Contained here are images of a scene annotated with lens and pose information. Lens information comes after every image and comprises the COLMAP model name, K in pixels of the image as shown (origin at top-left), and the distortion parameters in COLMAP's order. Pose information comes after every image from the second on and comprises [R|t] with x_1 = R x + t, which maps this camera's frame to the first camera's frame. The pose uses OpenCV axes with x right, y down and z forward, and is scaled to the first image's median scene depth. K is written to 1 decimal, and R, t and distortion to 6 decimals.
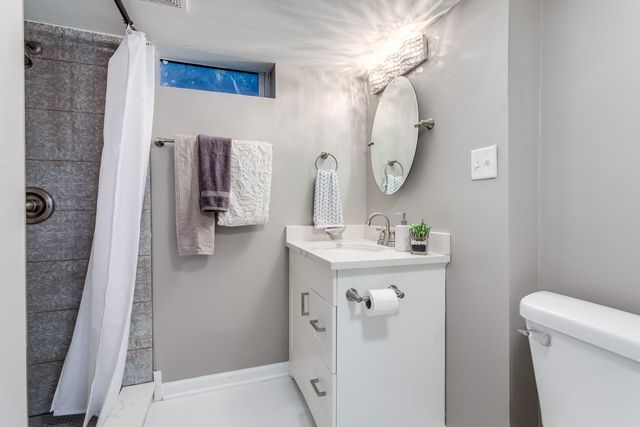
lens RADIAL K [[303.8, 0, 315.0], [0, 303.8, 210.6], [0, 0, 1]] dist [0.001755, 0.001578]
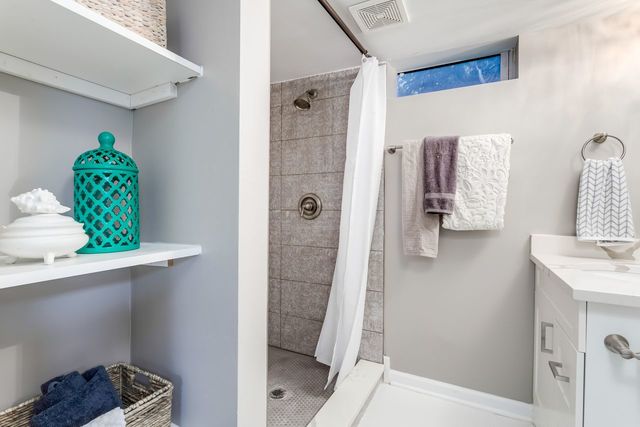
lens RADIAL K [[303.8, 0, 315.4], [0, 303.8, 211.2], [0, 0, 1]] dist [0.001755, 0.001578]
pose [[0.695106, 0.018821, -0.718661, 0.092674], [-0.021525, 0.999754, 0.005363, -0.002052], [0.718585, 0.011741, 0.695340, 0.038135]]
